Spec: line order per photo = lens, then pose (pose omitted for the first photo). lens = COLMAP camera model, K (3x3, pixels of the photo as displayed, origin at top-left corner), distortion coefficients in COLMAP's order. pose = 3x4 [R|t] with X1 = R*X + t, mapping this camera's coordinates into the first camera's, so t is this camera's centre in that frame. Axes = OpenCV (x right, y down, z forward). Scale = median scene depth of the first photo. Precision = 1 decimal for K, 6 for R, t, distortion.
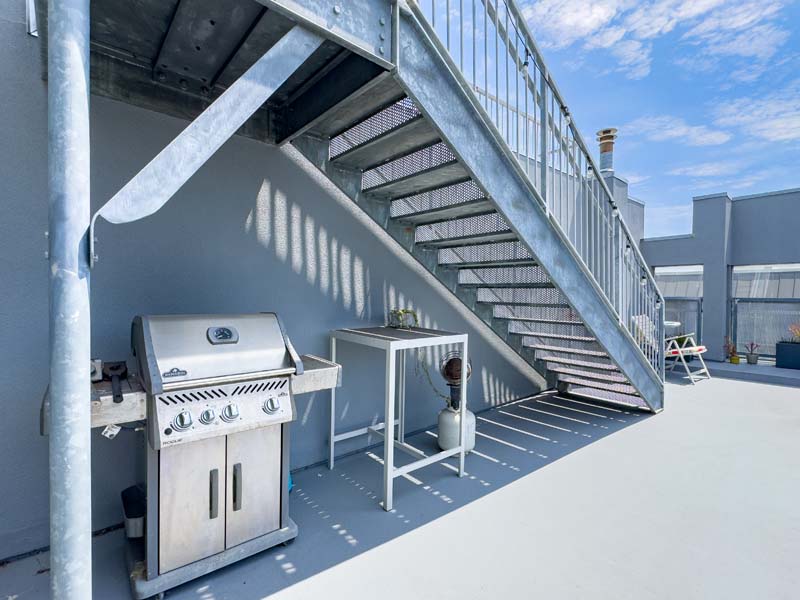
lens RADIAL K [[392.6, 0, 400.0], [0, 392.6, 300.0], [0, 0, 1]] dist [-0.000796, 0.000149]
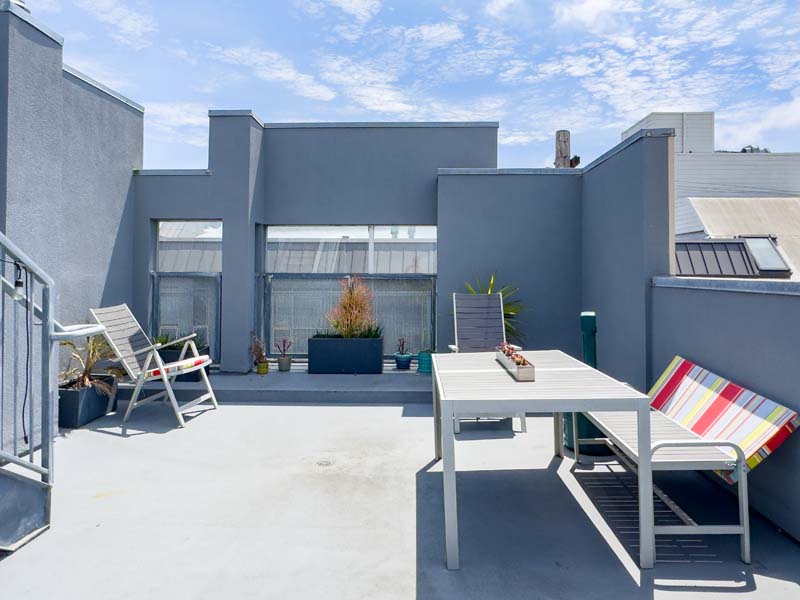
lens RADIAL K [[552.7, 0, 400.0], [0, 552.7, 300.0], [0, 0, 1]] dist [-0.002637, 0.000407]
pose [[0.686089, -0.042551, 0.726272, 0.335468], [0.011273, 0.998790, 0.047868, -0.002479], [-0.727431, -0.024654, 0.685738, 0.194957]]
